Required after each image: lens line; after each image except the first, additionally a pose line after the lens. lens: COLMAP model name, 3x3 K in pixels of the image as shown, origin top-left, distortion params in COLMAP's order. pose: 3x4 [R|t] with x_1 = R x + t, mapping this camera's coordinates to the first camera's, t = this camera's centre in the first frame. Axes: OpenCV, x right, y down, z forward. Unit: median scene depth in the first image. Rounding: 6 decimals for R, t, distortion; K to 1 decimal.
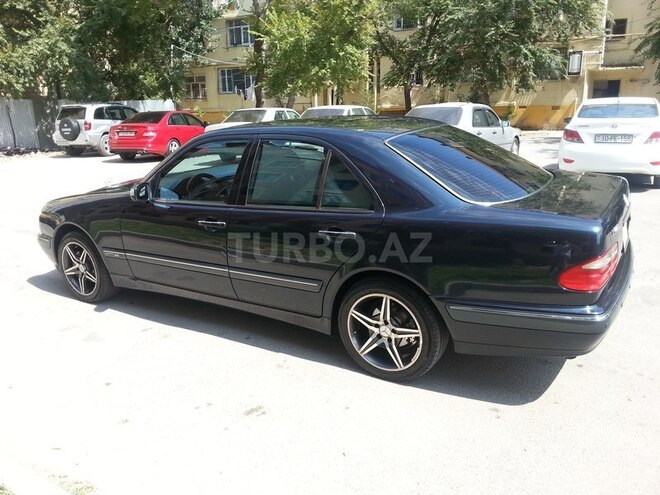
lens RADIAL K [[548.3, 0, 323.2], [0, 548.3, 249.7], [0, 0, 1]] dist [-0.028577, 0.007819]
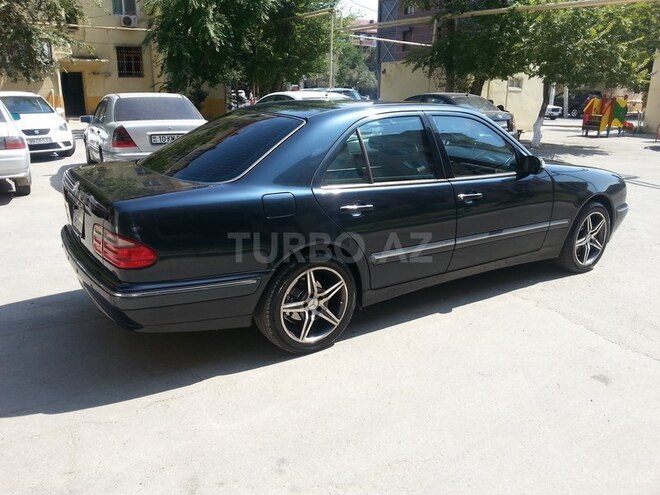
lens RADIAL K [[548.3, 0, 323.2], [0, 548.3, 244.6], [0, 0, 1]] dist [-0.028577, 0.007819]
pose [[0.464349, -0.210124, 0.860365, -0.240264], [0.208623, 0.970062, 0.124318, -0.062266], [-0.860730, 0.121765, 0.494284, 0.262459]]
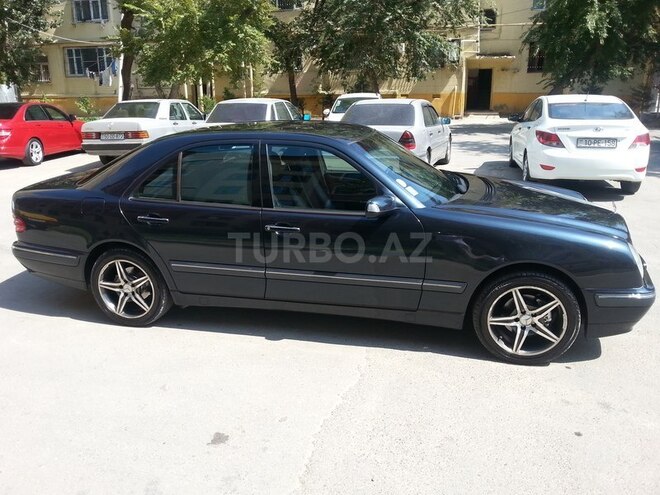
lens RADIAL K [[548.3, 0, 322.0], [0, 548.3, 249.1], [0, 0, 1]] dist [-0.028577, 0.007819]
pose [[0.965152, -0.064047, 0.253733, -0.070998], [0.056669, 0.997733, 0.036289, -0.041921], [-0.255482, -0.020646, 0.966593, 0.115475]]
